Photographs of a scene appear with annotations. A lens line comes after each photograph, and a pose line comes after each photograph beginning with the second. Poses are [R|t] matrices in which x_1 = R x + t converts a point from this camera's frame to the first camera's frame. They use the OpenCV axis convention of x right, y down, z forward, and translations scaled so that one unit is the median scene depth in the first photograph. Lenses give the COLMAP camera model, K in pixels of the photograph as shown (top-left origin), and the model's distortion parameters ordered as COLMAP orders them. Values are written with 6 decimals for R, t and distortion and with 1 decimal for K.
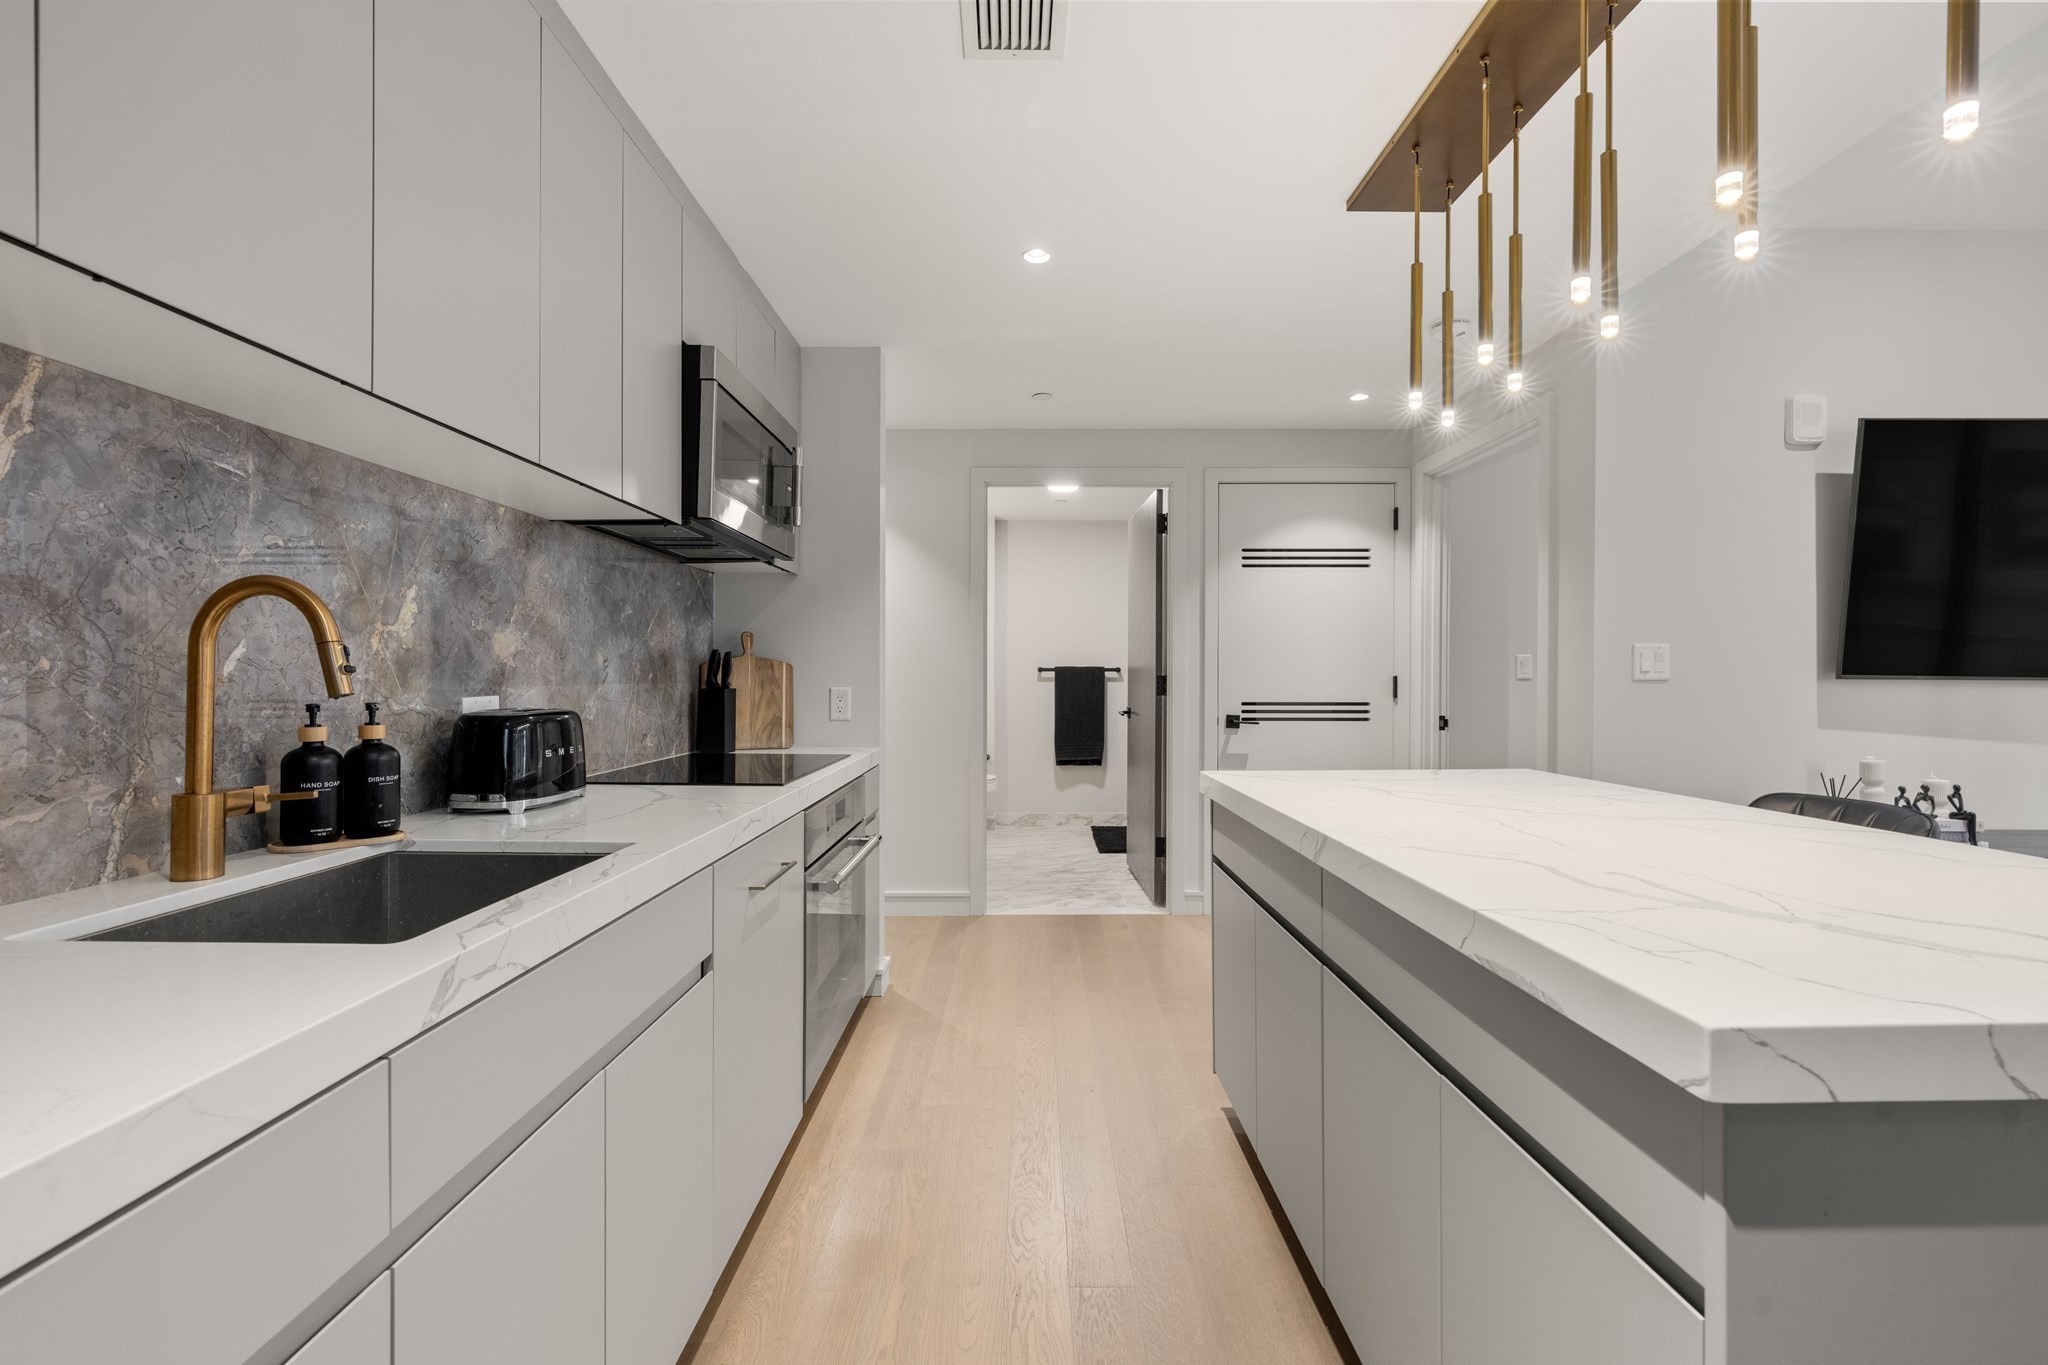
lens RADIAL K [[887.7, 0, 1024.8], [0, 887.7, 680.9], [0, 0, 1]] dist [-0.000088, -0.000070]
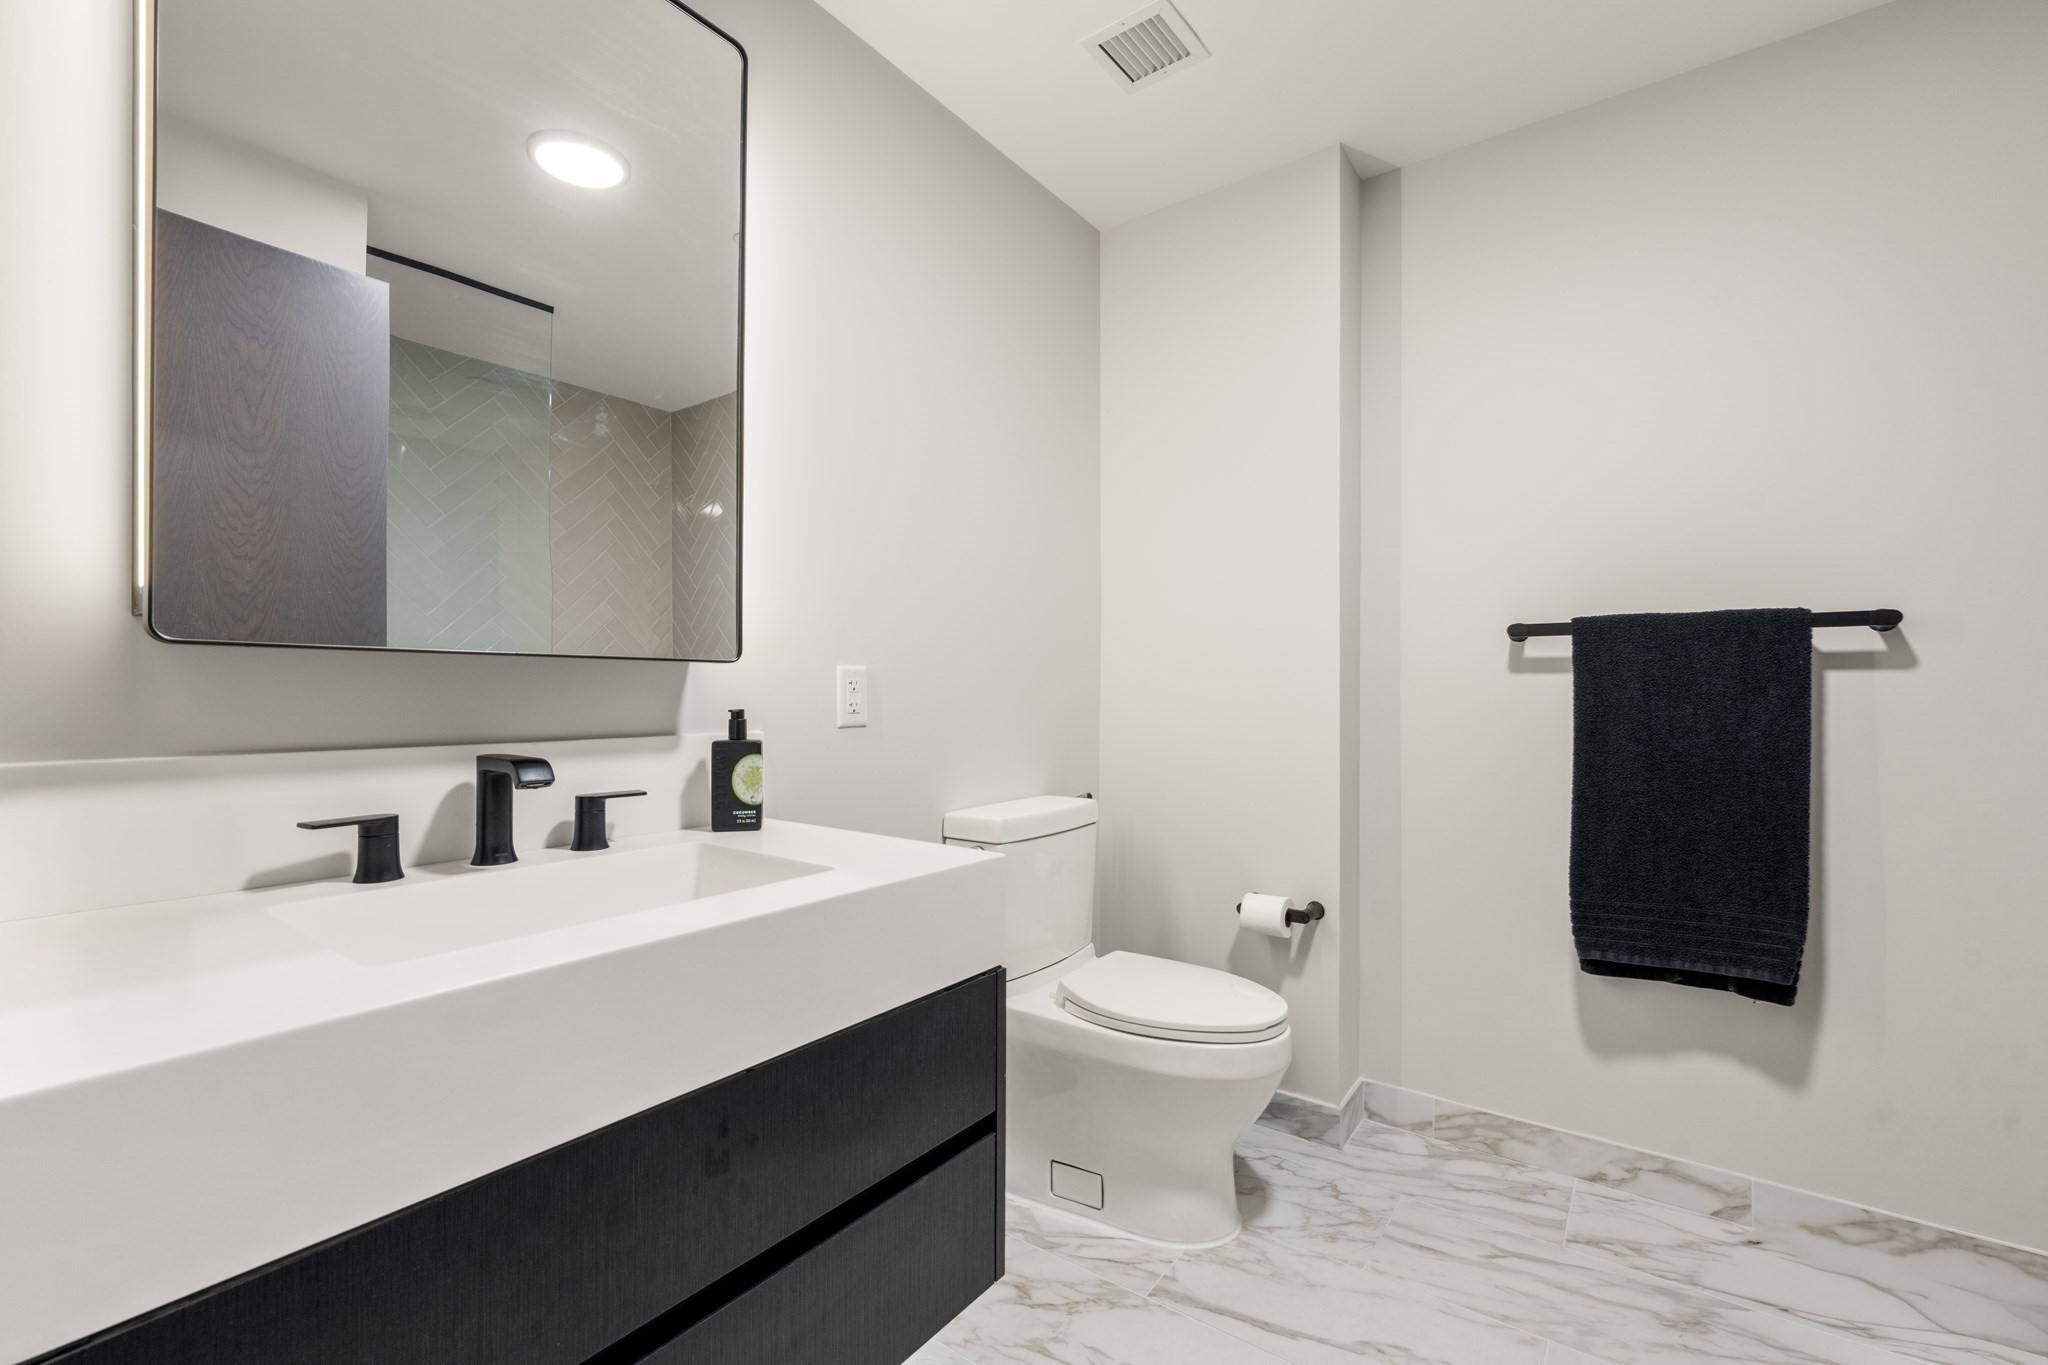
lens RADIAL K [[887.7, 0, 1019.6], [0, 887.7, 684.5], [0, 0, 1]] dist [-0.000088, -0.000070]
pose [[0.793486, -0.003039, -0.608581, 0.065610], [0.007865, 0.999955, 0.005262, 0.001889], [0.608538, -0.008962, 0.793474, 0.669723]]
